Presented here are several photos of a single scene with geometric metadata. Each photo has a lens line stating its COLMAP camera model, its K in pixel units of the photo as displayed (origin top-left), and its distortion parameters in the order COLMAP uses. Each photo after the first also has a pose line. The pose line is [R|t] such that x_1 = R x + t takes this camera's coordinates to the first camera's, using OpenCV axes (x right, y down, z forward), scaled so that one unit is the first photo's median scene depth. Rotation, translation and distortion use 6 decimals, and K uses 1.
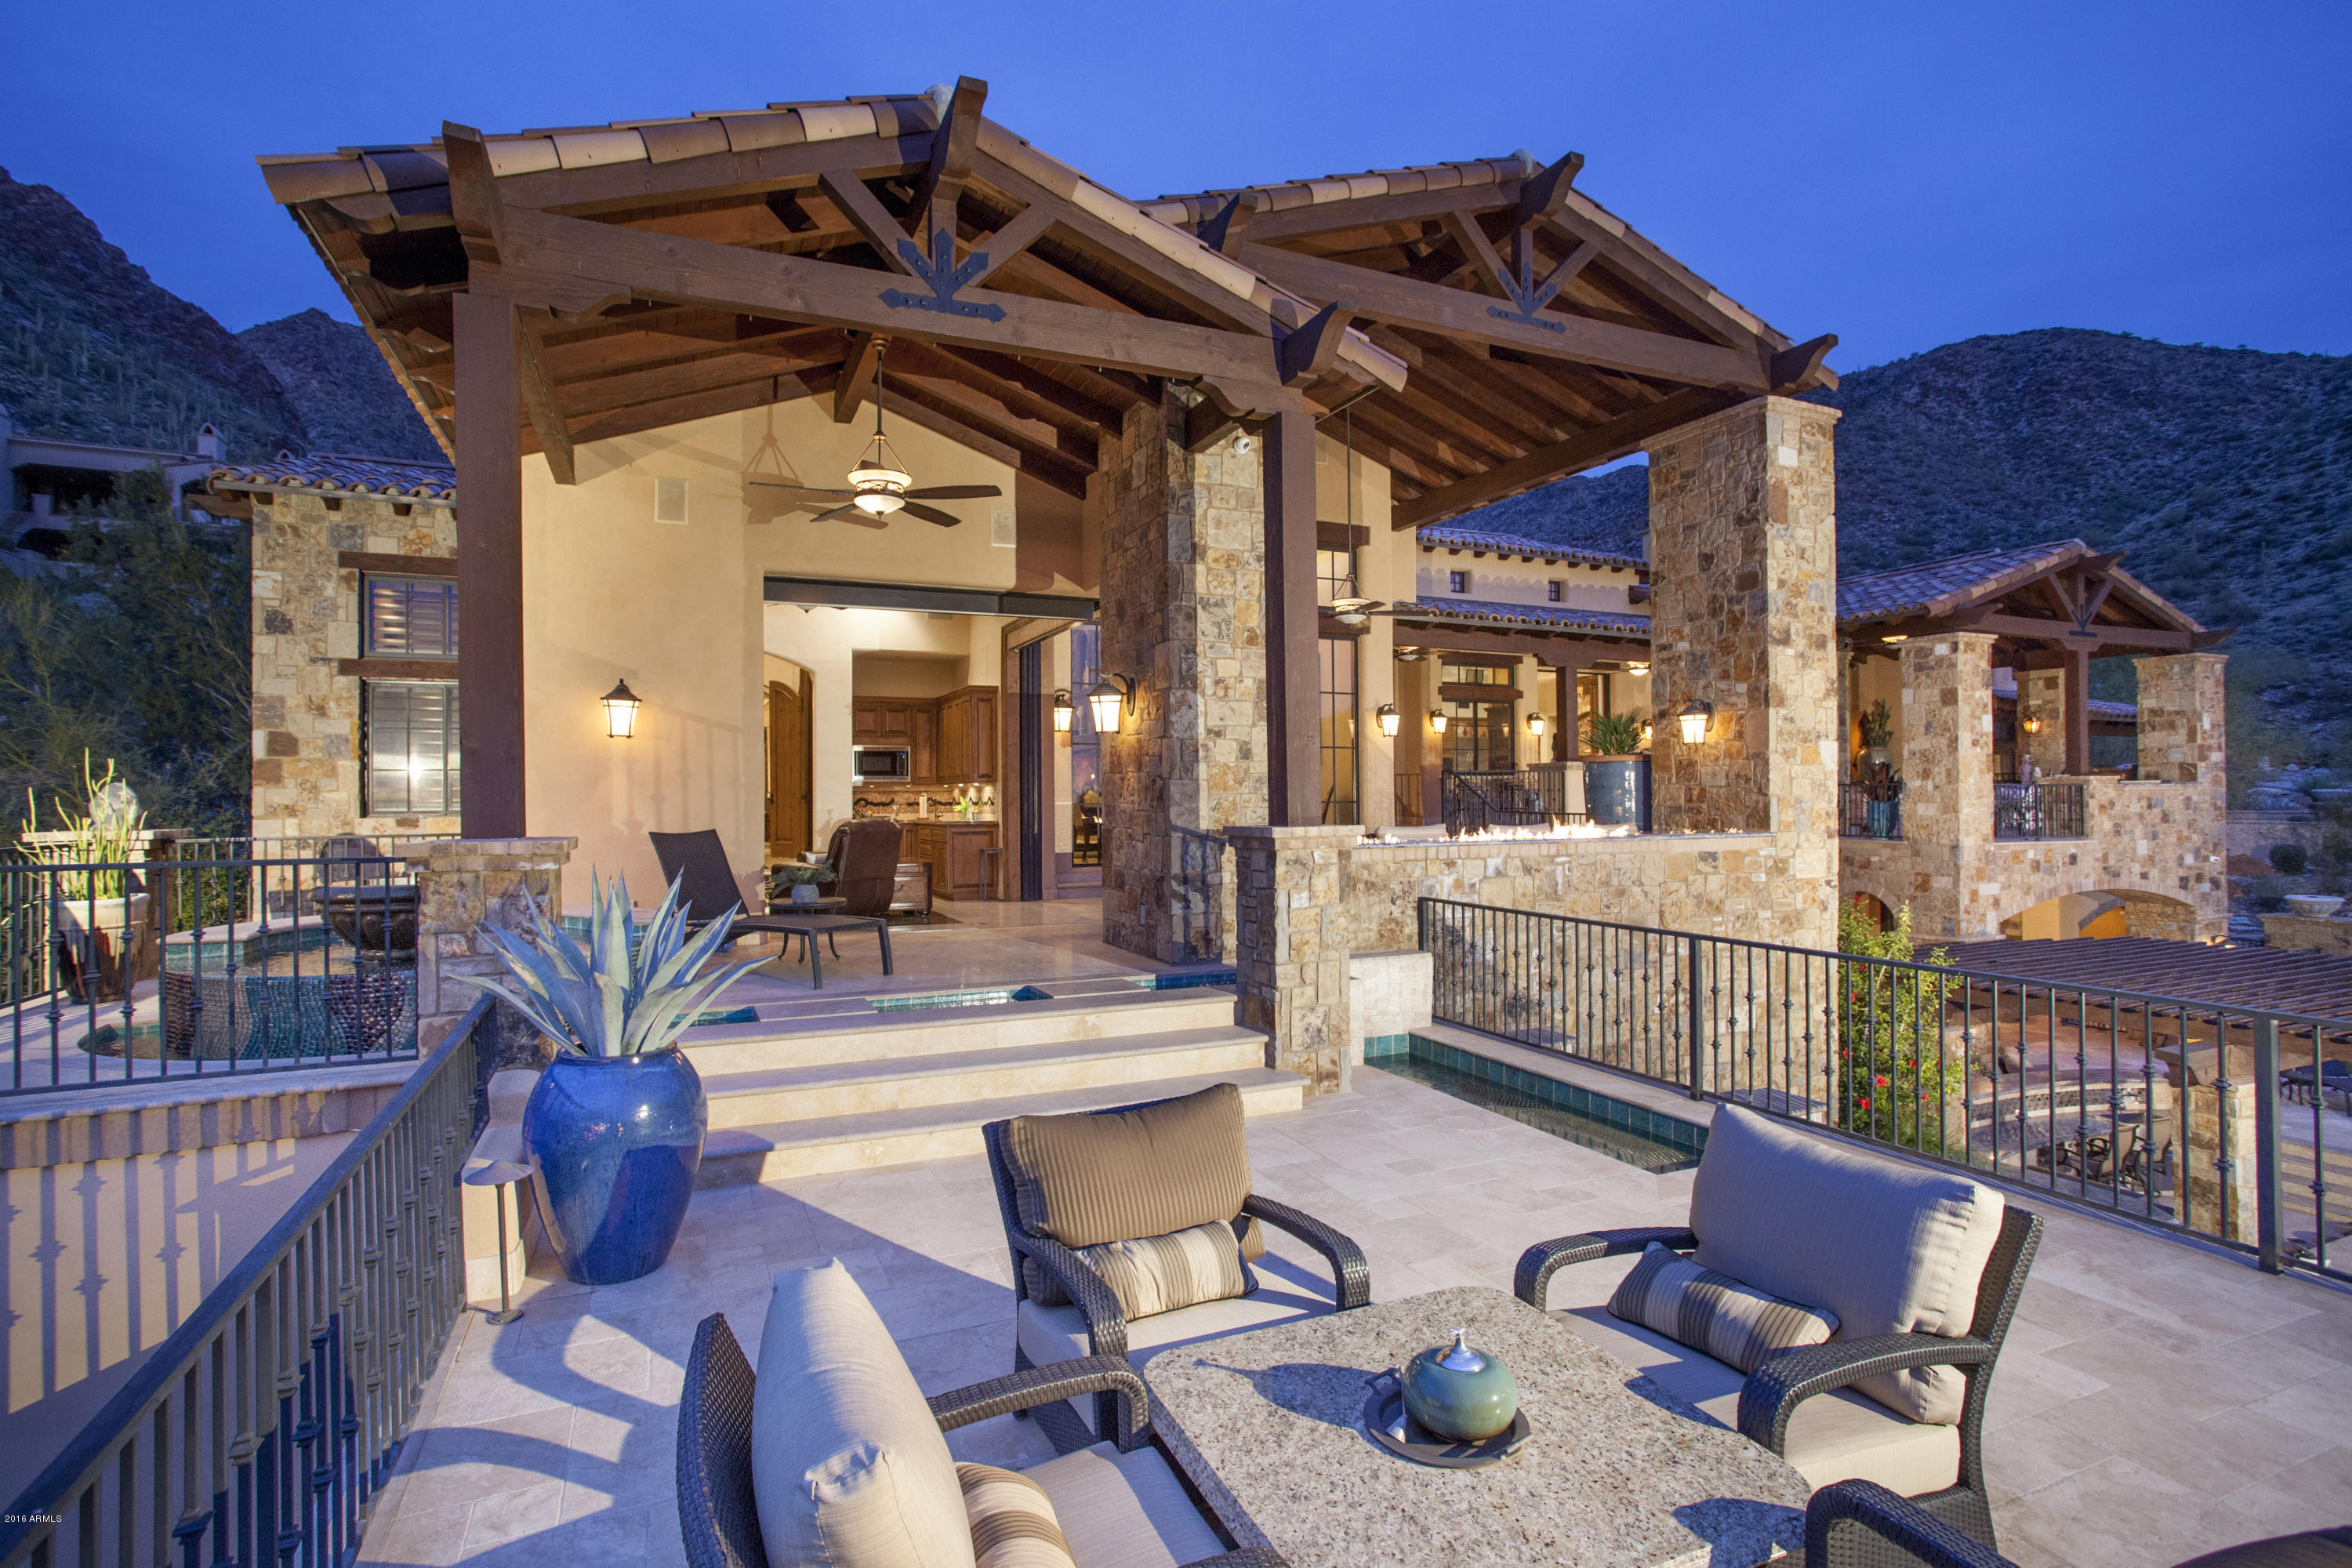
lens RADIAL K [[1136.9, 0, 1176.0], [0, 1136.9, 784.0], [0, 0, 1]] dist [-0.042155, 0.031559]
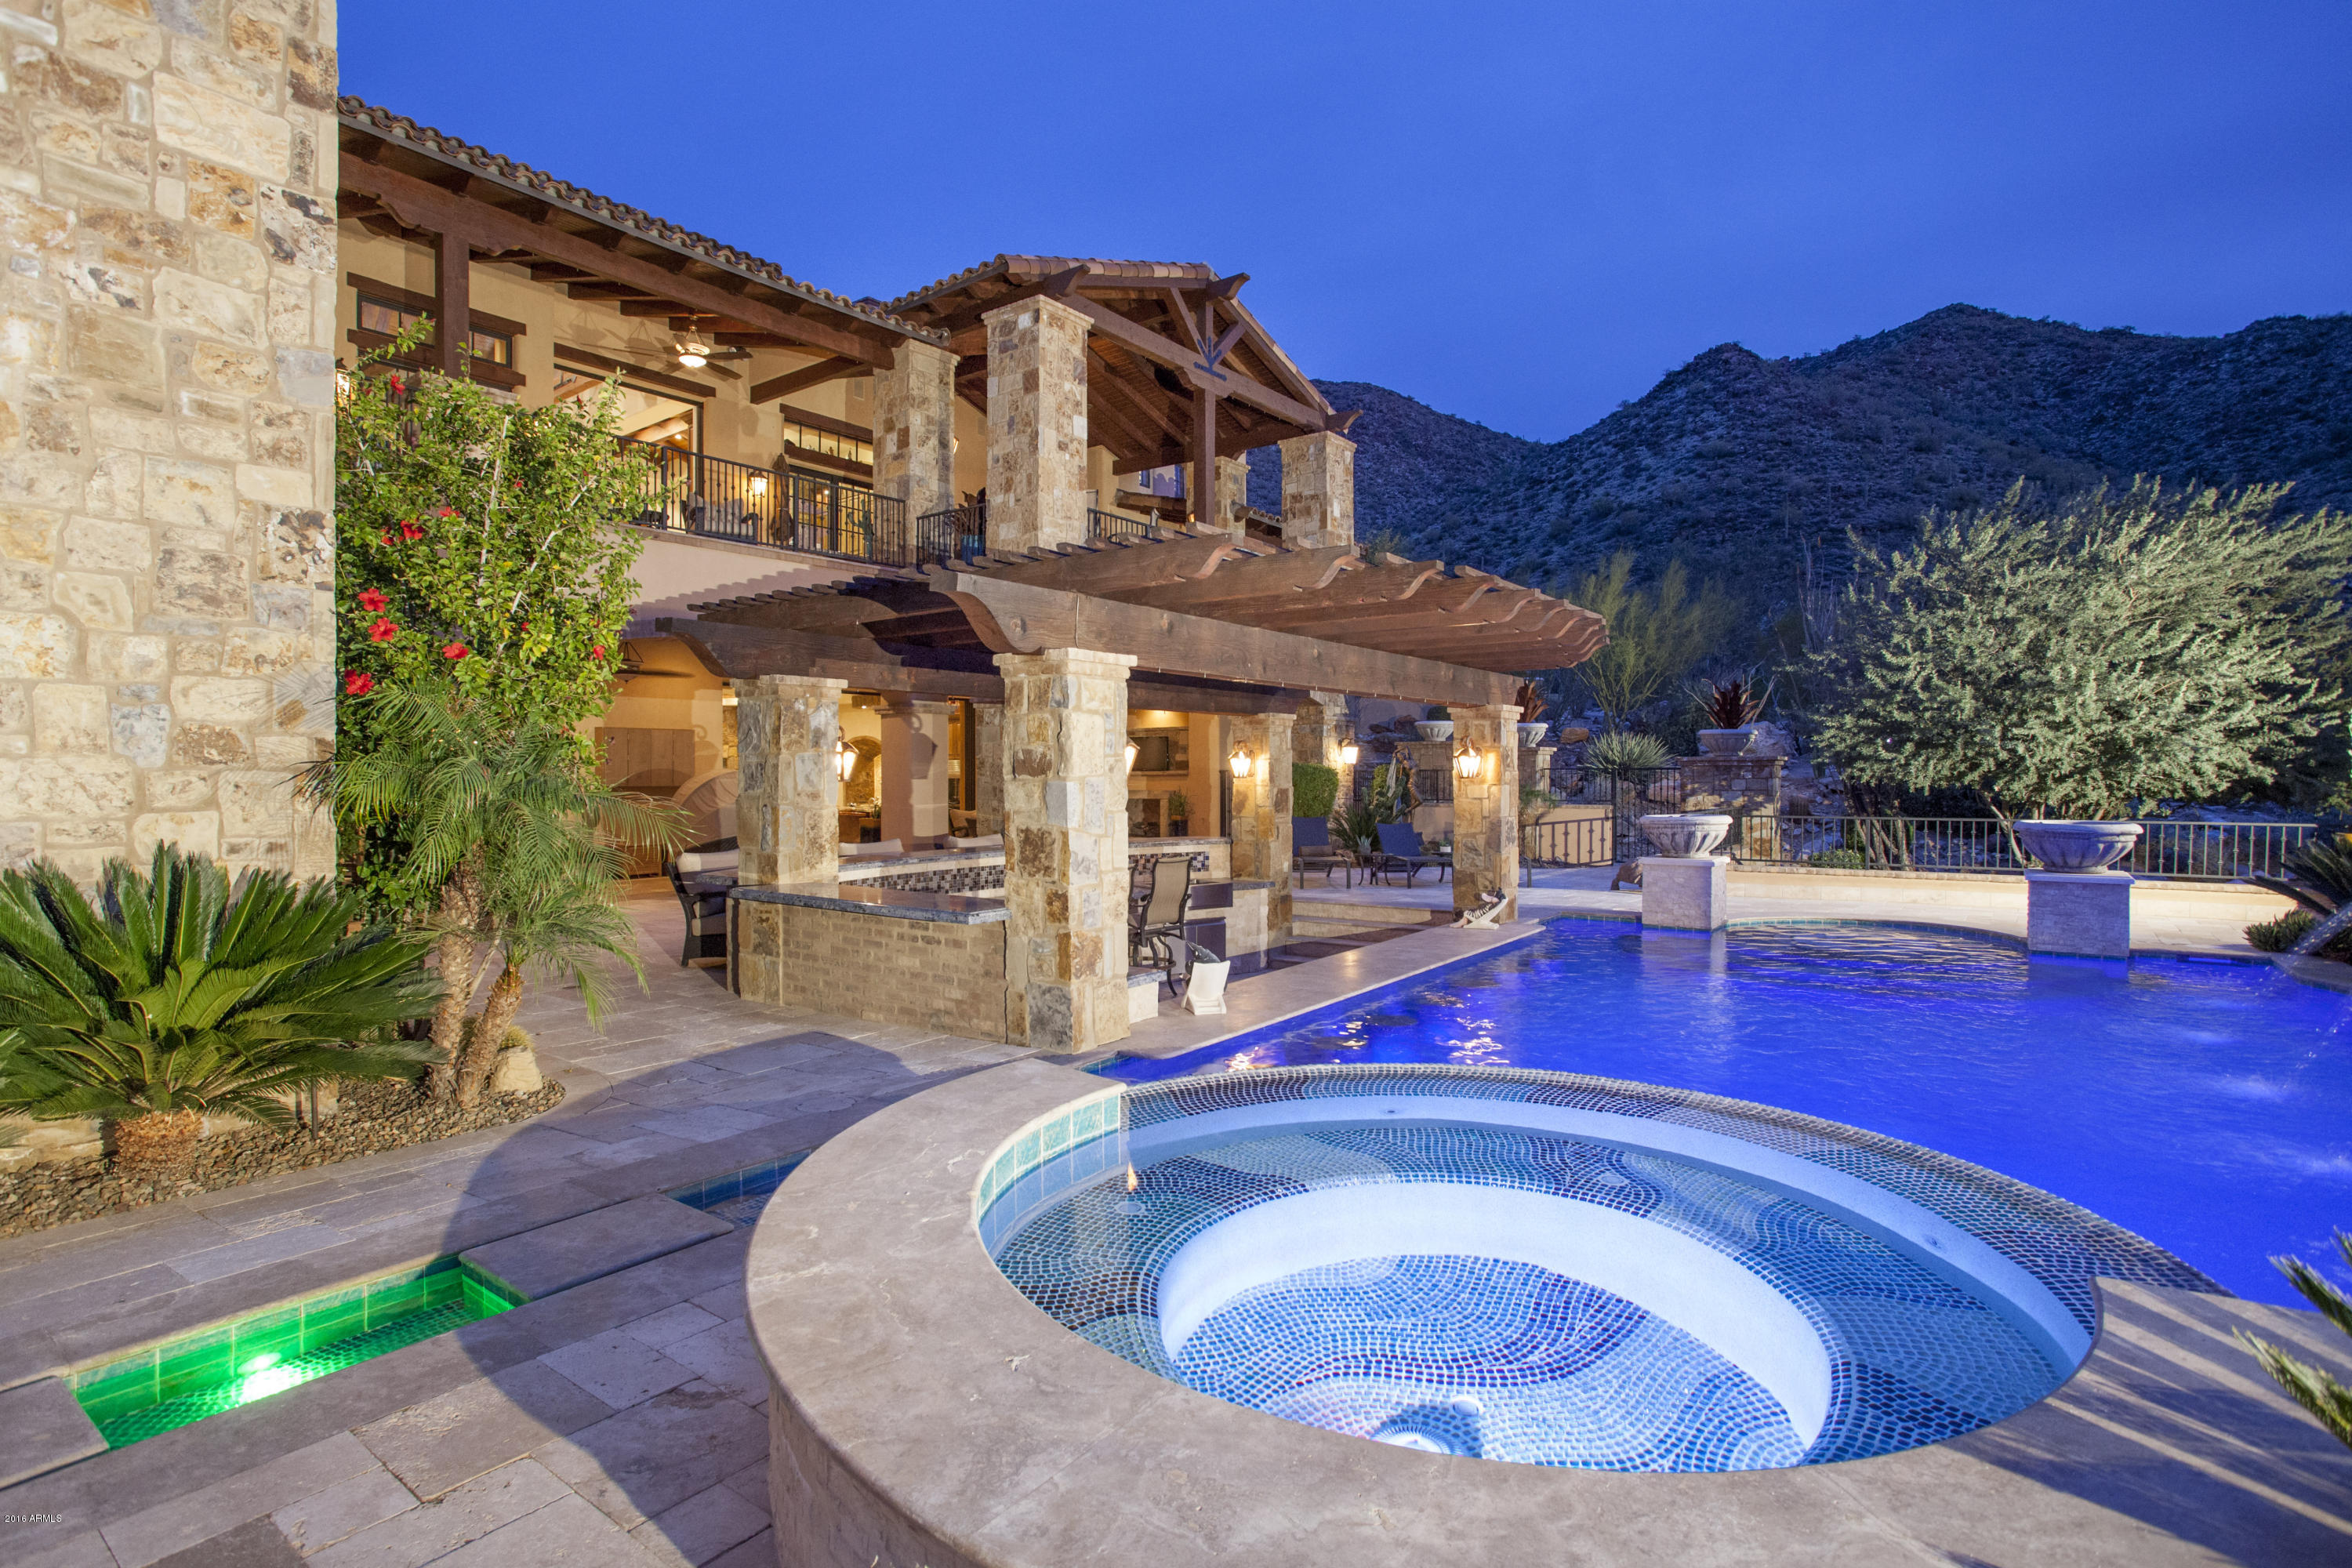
lens RADIAL K [[1136.9, 0, 1176.0], [0, 1136.9, 784.0], [0, 0, 1]] dist [-0.042155, 0.031559]
pose [[0.880488, 0.002949, 0.474060, 0.402977], [-0.009560, 0.999888, 0.011535, 0.185026], [-0.473973, -0.014688, 0.880417, 0.262092]]
